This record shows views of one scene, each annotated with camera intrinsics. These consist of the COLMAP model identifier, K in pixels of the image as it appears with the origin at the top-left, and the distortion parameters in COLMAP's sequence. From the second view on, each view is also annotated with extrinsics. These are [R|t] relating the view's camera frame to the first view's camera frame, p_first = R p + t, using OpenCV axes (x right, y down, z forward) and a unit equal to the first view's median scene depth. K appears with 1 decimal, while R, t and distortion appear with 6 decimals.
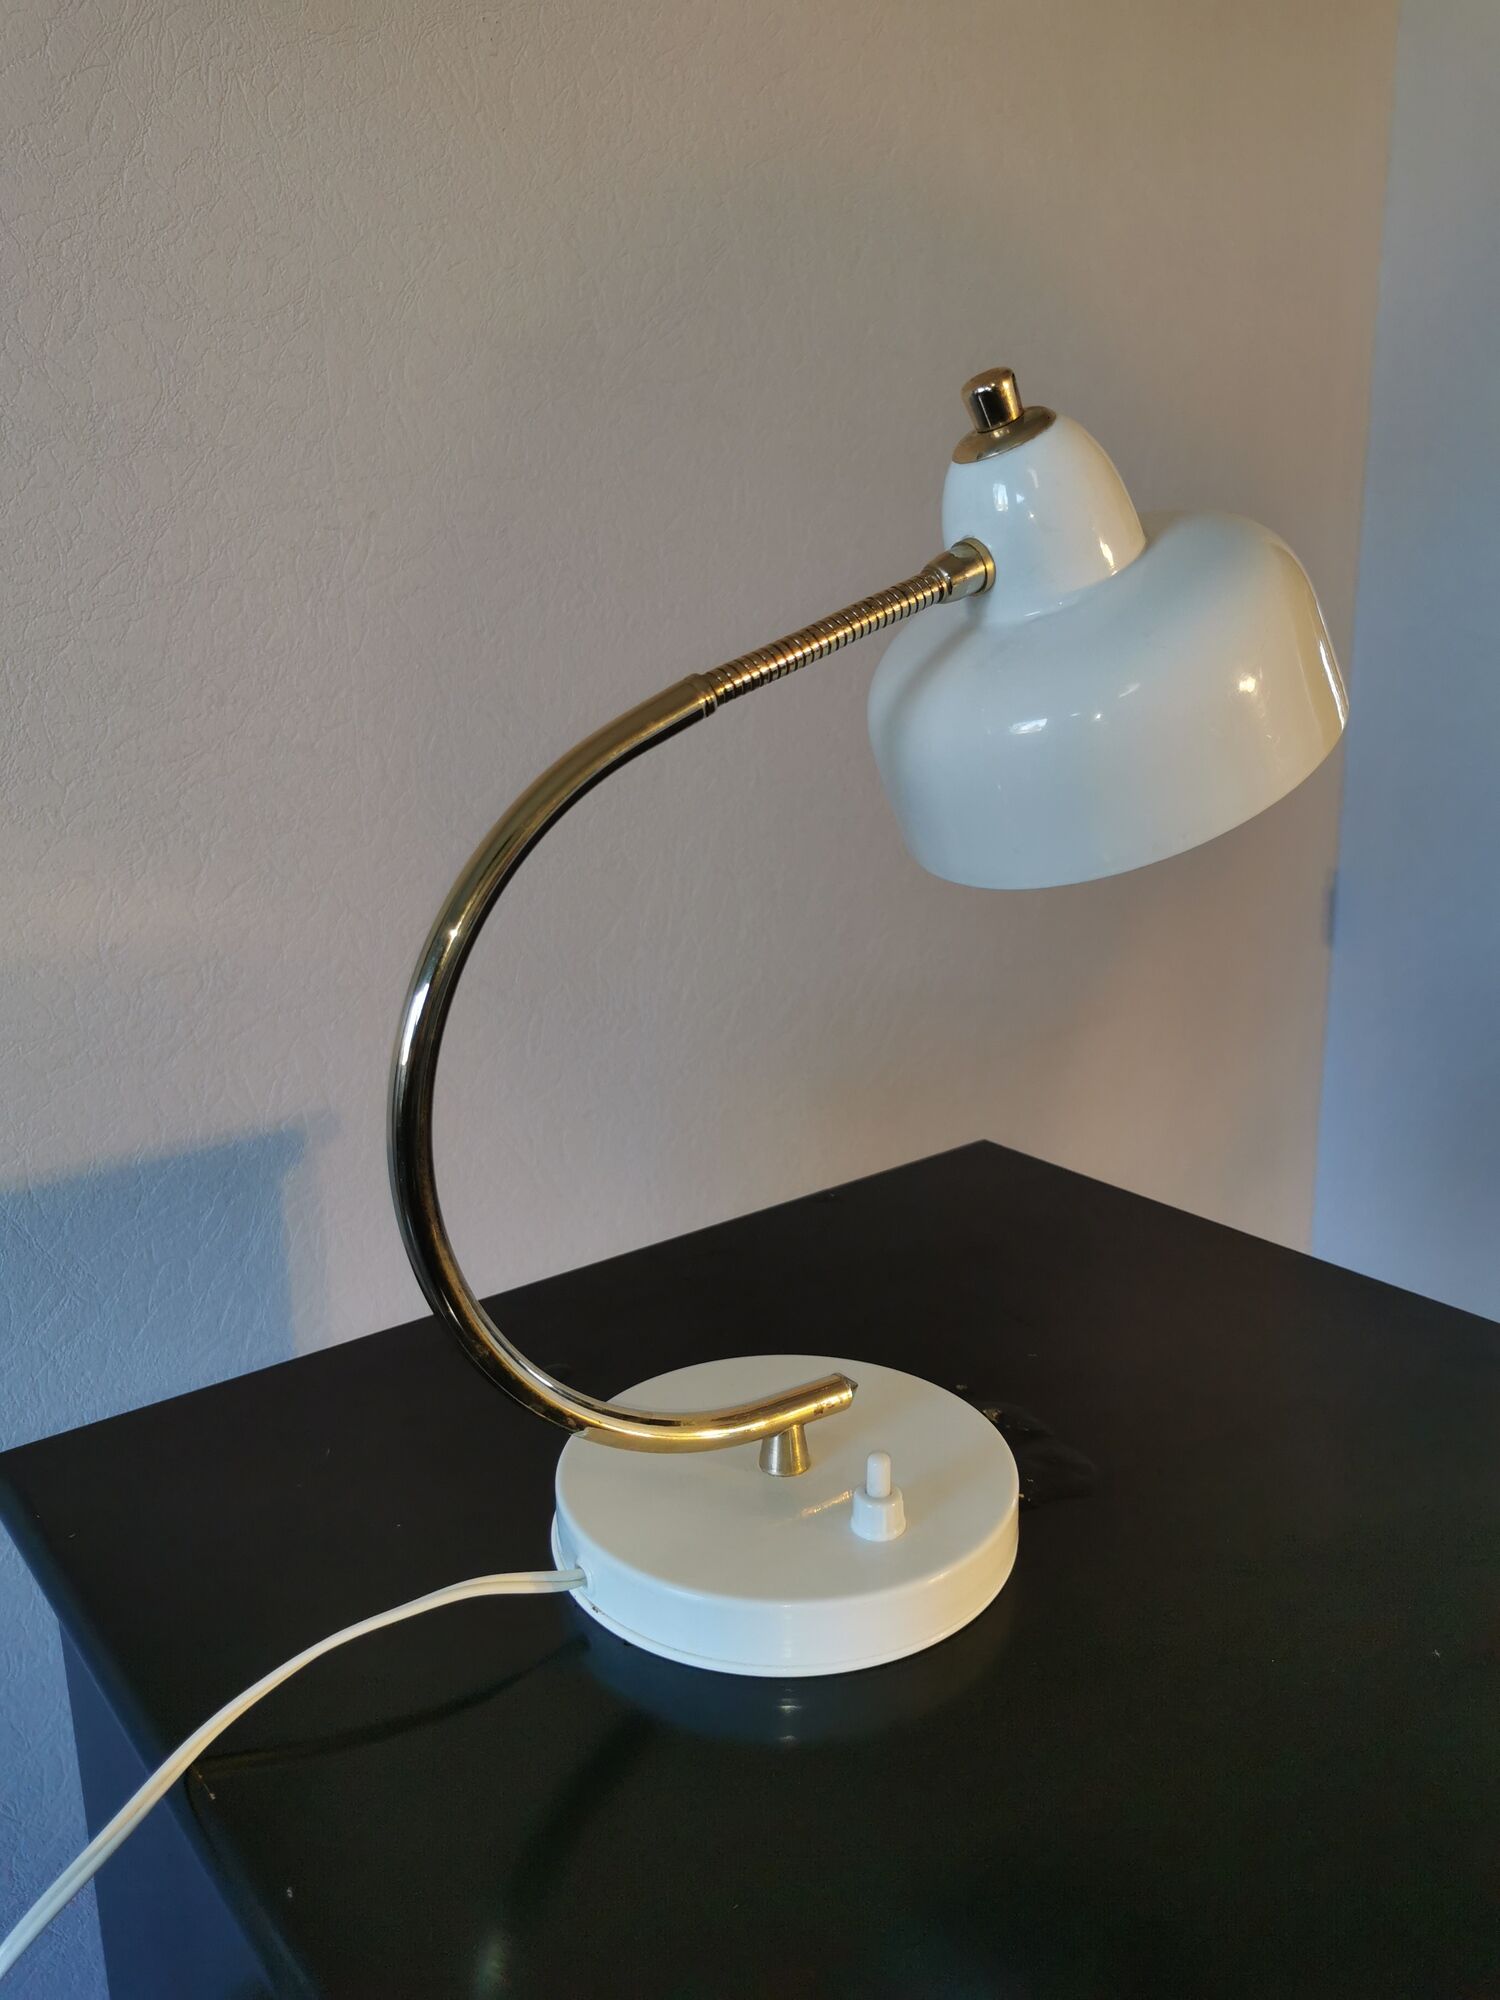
lens RADIAL K [[1572.5, 0, 752.3], [0, 1572.5, 995.5], [0, 0, 1]] dist [0.041631, -0.042175]
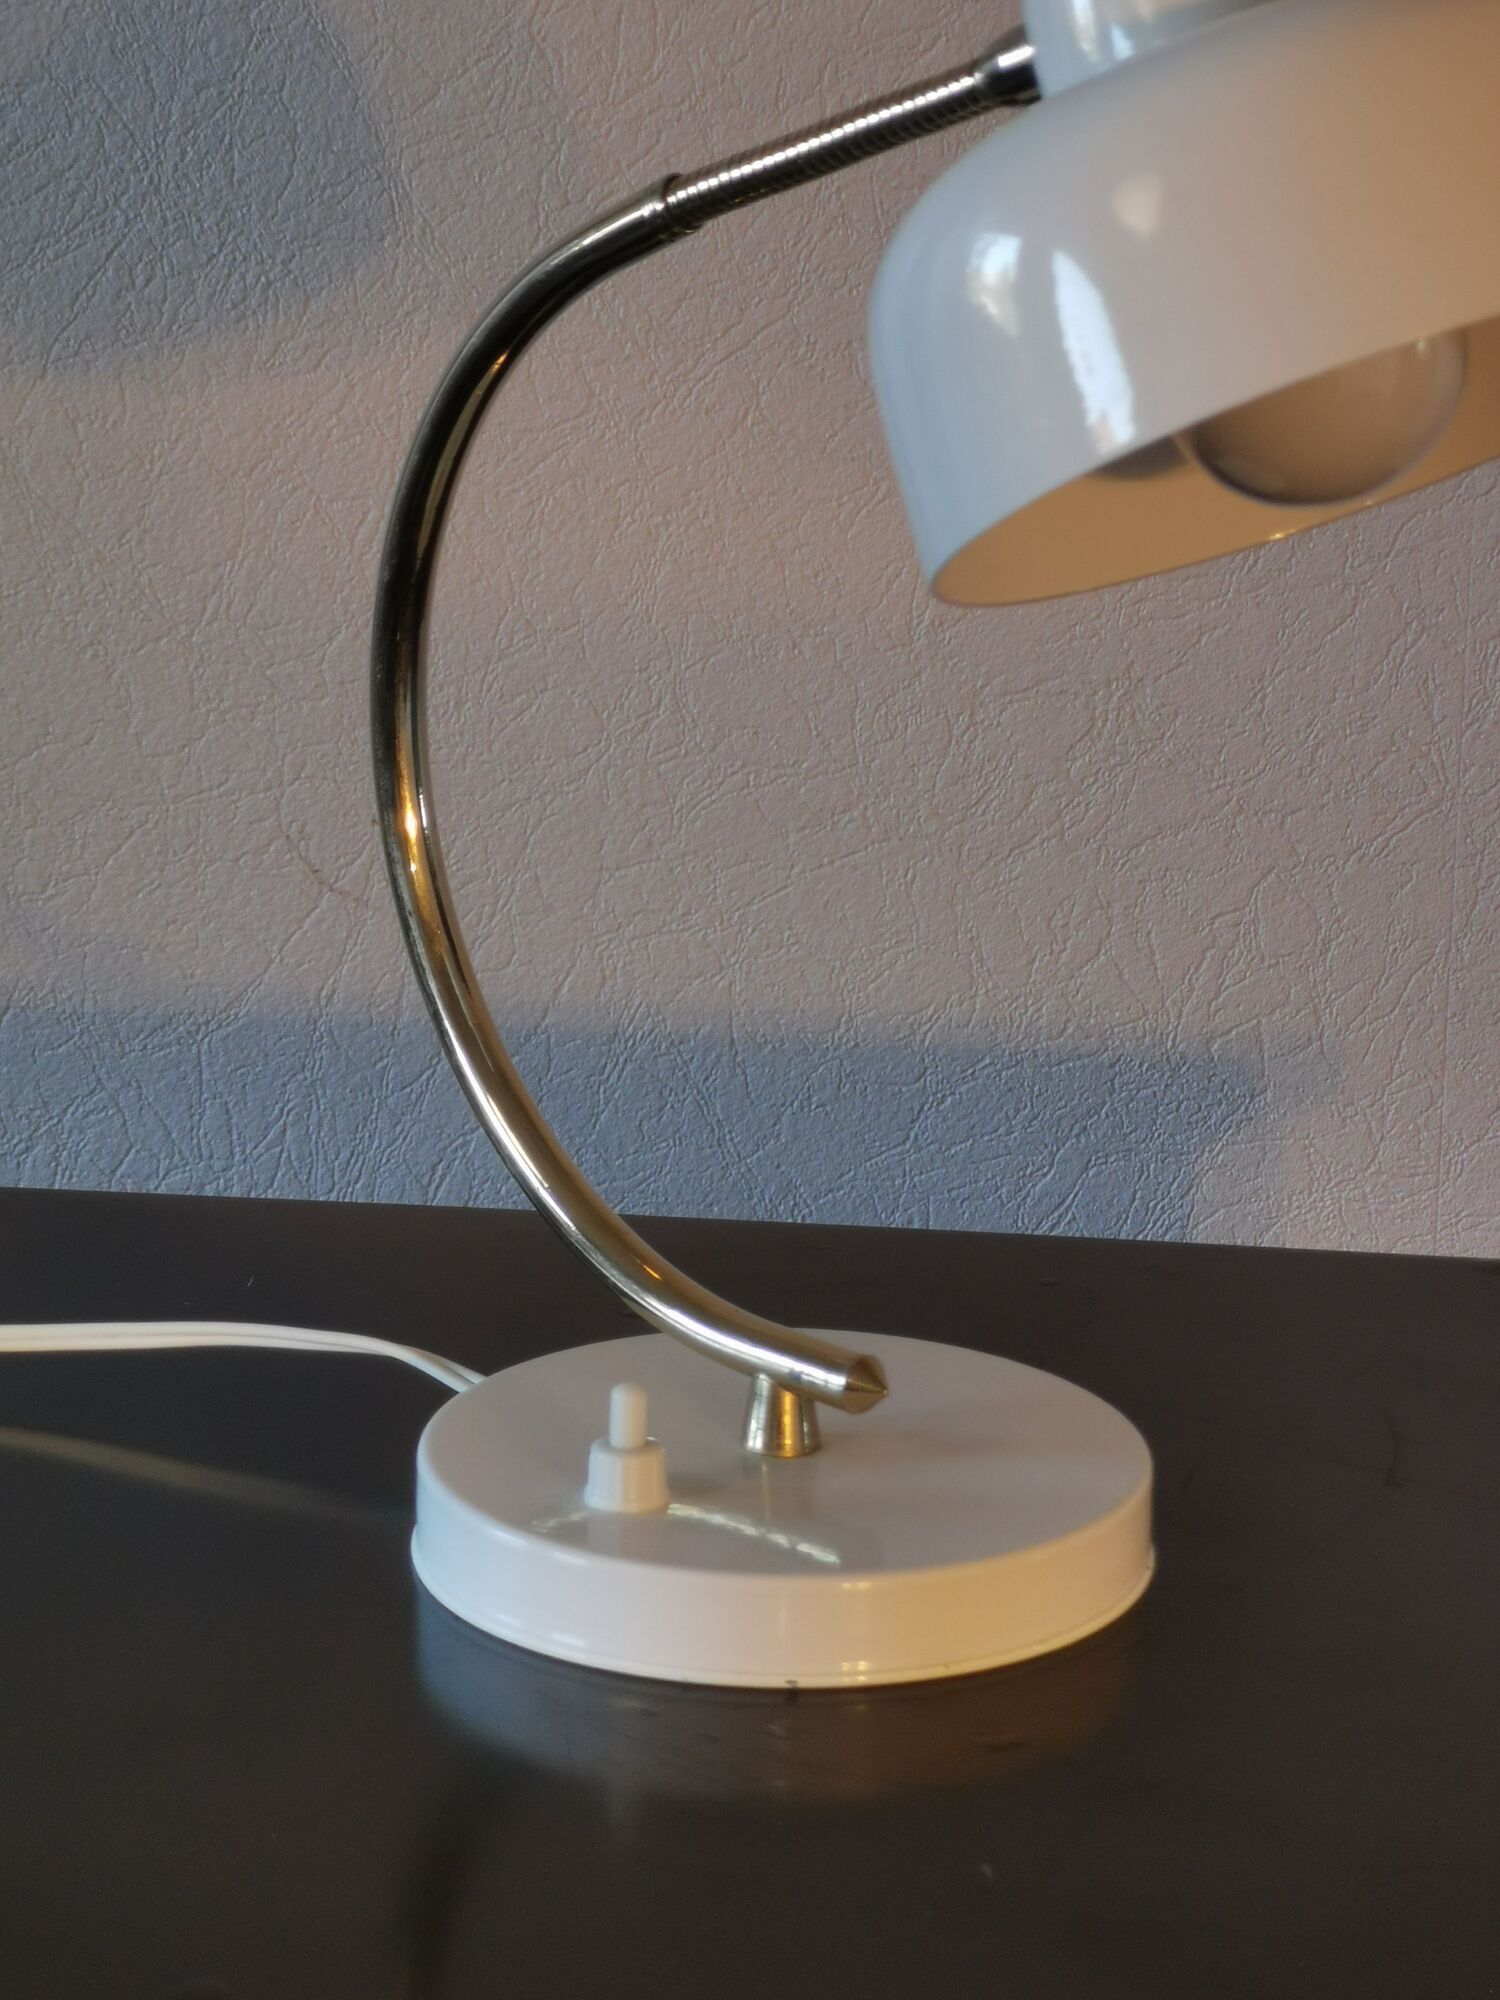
lens RADIAL K [[4698.4, 0, 742.4], [0, 4698.4, 1012.3], [0, 0, 1]] dist [0.751683, -9.298848]
pose [[0.691933, 0.195046, -0.695116, 0.658126], [-0.199303, 0.977006, 0.075752, -0.009869], [0.693907, 0.086123, 0.714896, -0.158942]]
